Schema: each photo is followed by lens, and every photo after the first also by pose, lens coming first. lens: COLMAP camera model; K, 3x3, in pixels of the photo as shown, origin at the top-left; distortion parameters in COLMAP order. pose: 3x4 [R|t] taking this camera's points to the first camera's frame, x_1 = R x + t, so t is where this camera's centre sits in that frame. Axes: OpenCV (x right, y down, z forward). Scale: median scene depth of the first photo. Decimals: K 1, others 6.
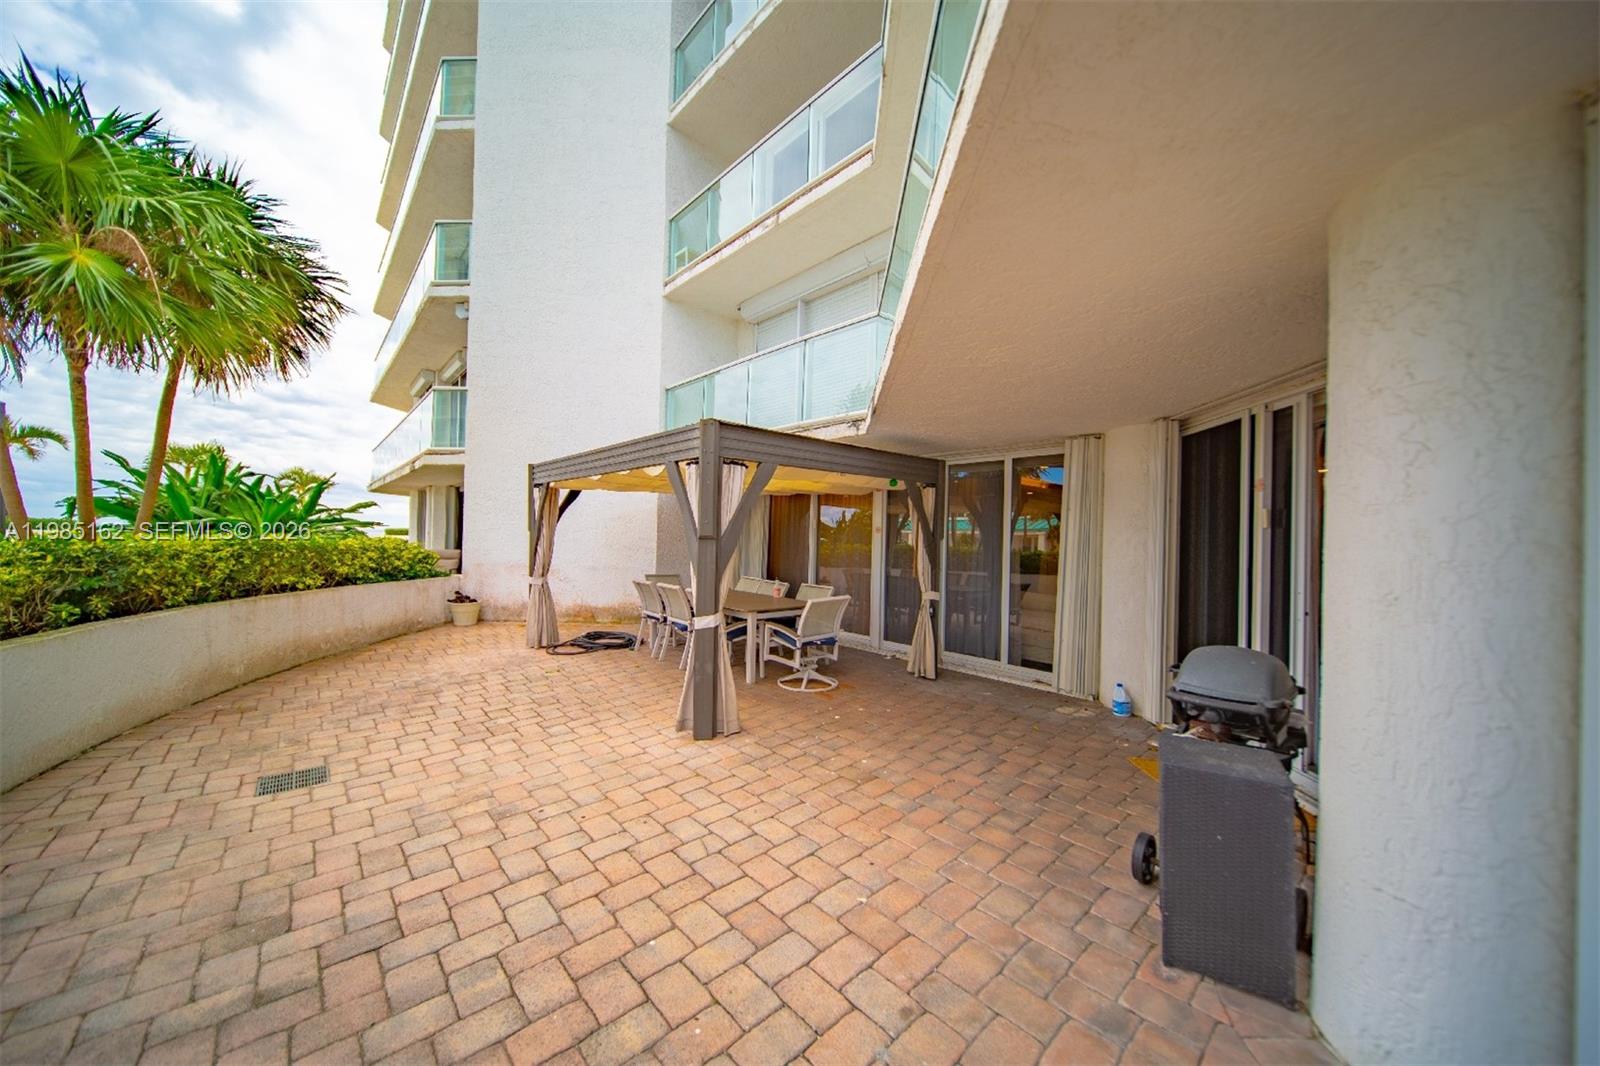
lens RADIAL K [[555.3, 0, 803.7], [0, 555.3, 539.6], [0, 0, 1]] dist [-0.006873, -0.000113]
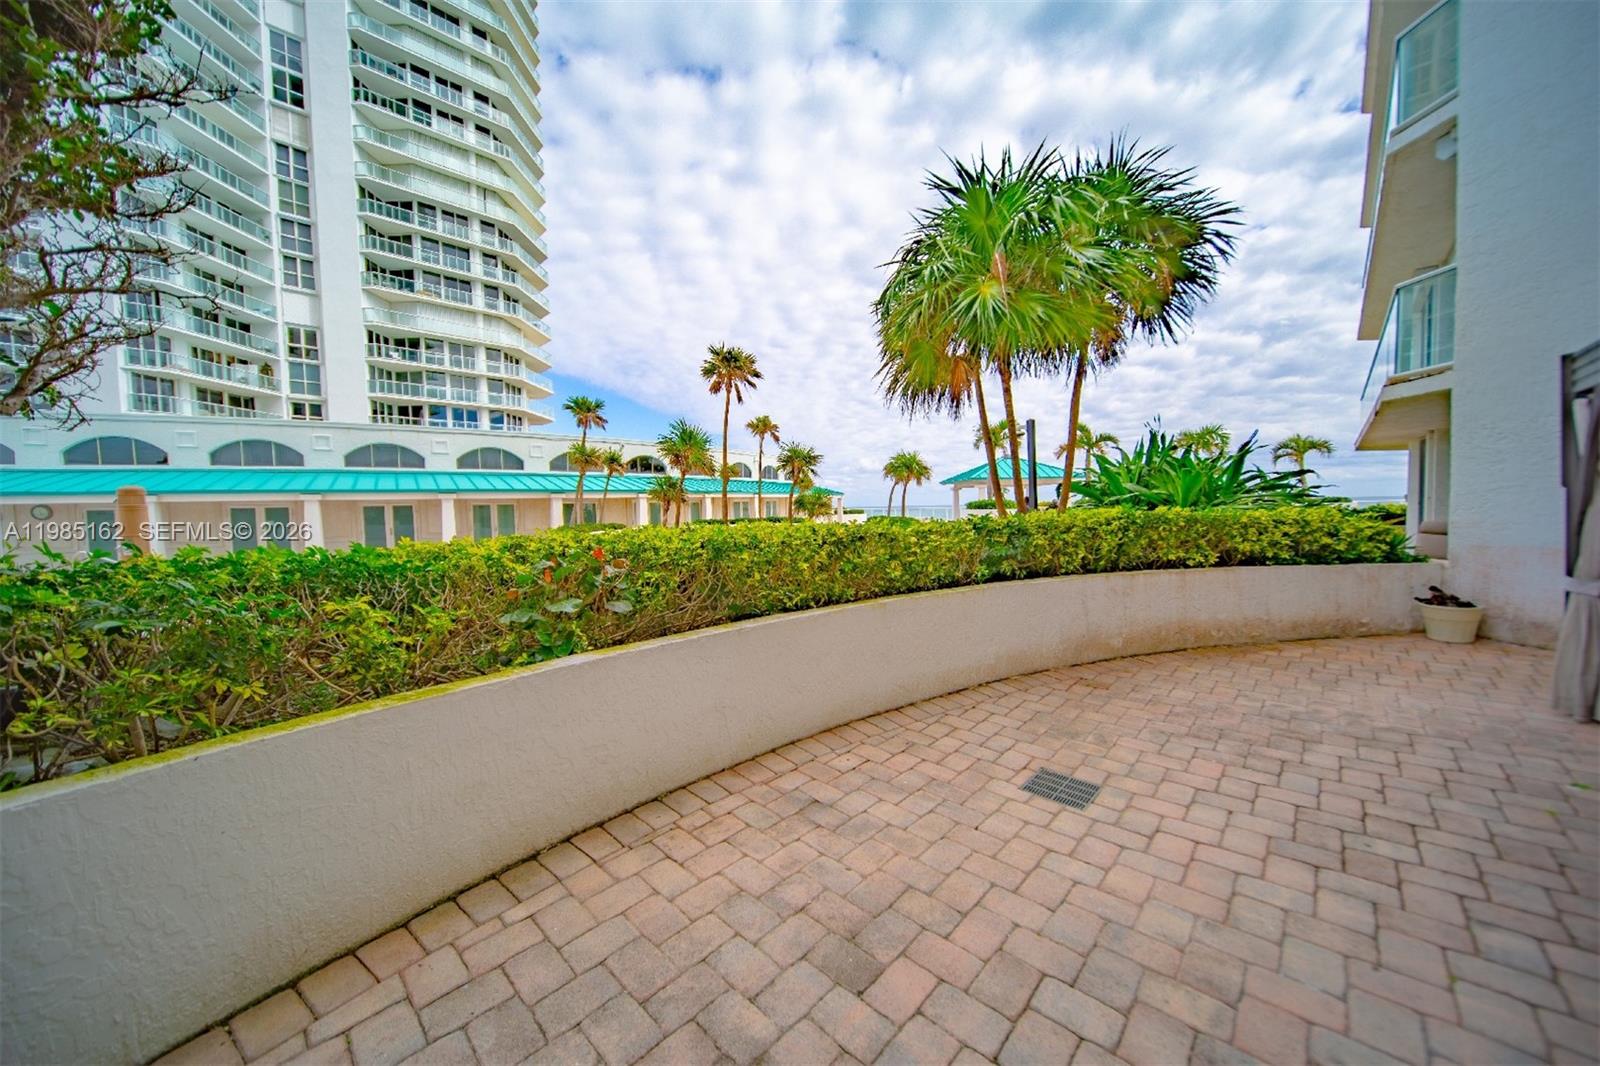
lens RADIAL K [[560.2, 0, 803.3], [0, 560.2, 531.3], [0, 0, 1]] dist [-0.004121, -0.000231]
pose [[0.075191, 0.018563, -0.996996, -0.064243], [0.019228, 0.999614, 0.020062, 0.001985], [0.996984, -0.020679, 0.074805, 0.448752]]
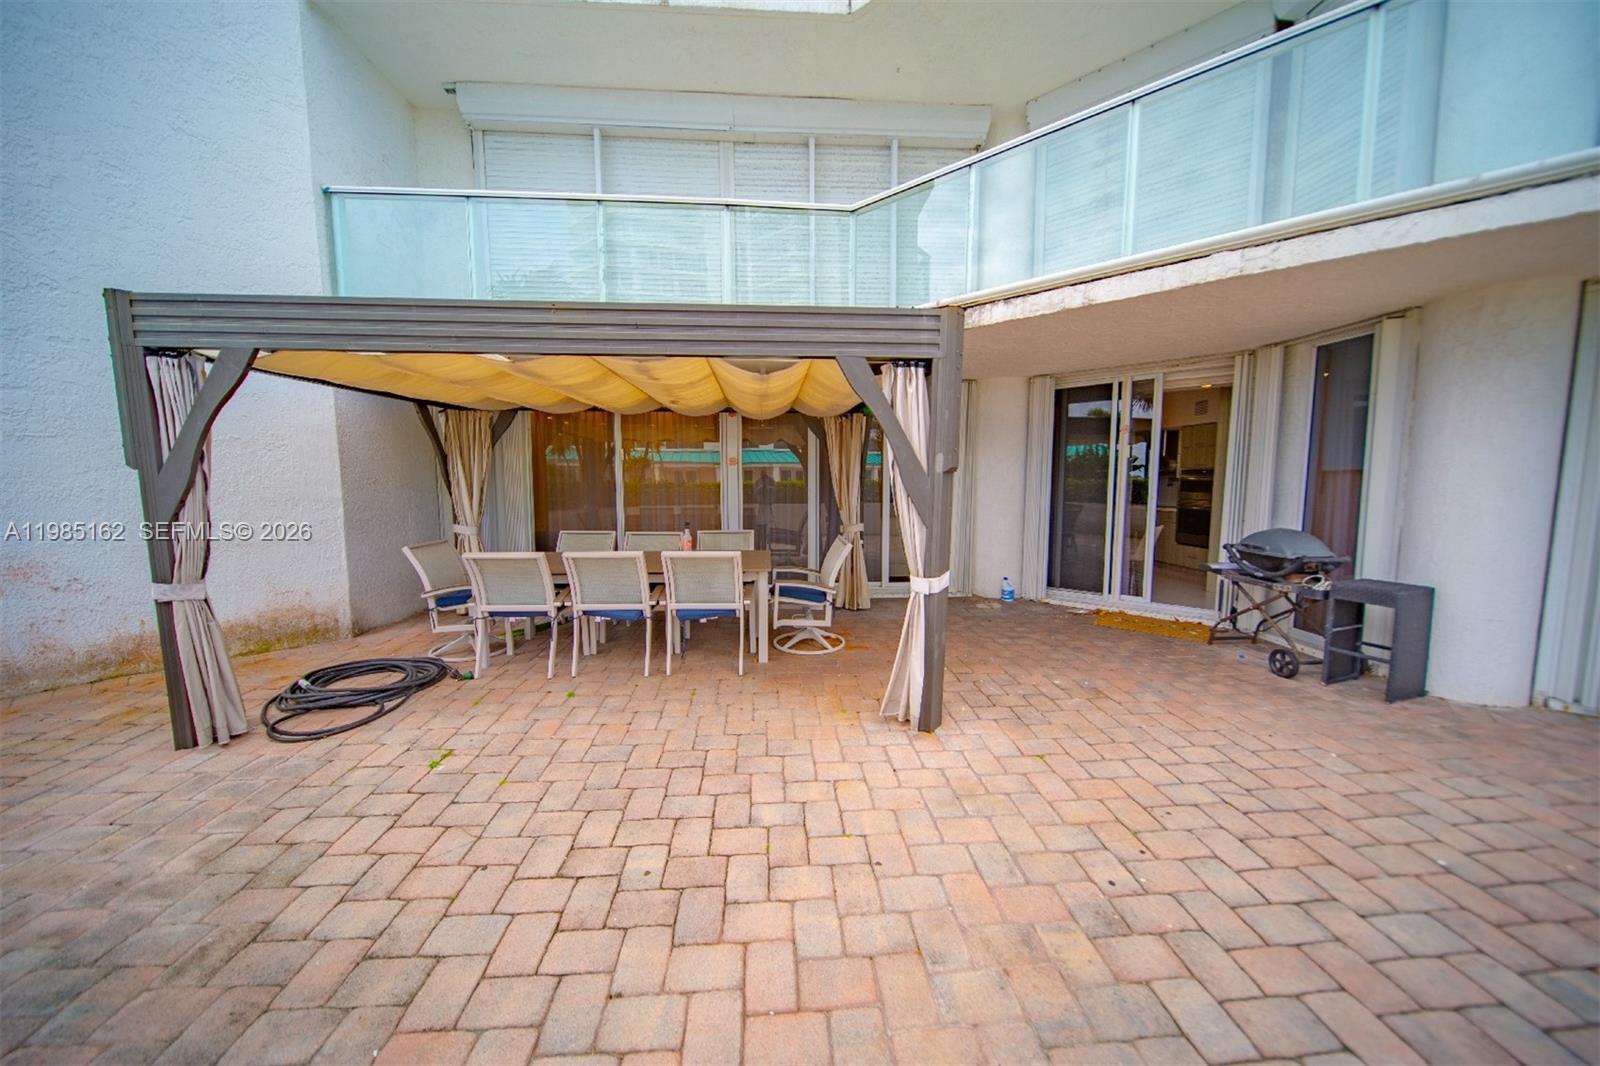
lens RADIAL K [[560.2, 0, 803.3], [0, 560.2, 531.3], [0, 0, 1]] dist [-0.004121, -0.000231]
pose [[0.620043, -0.102060, 0.777902, -0.882379], [0.018937, 0.993161, 0.115208, -0.011755], [-0.784340, -0.056703, 0.617735, 0.668238]]
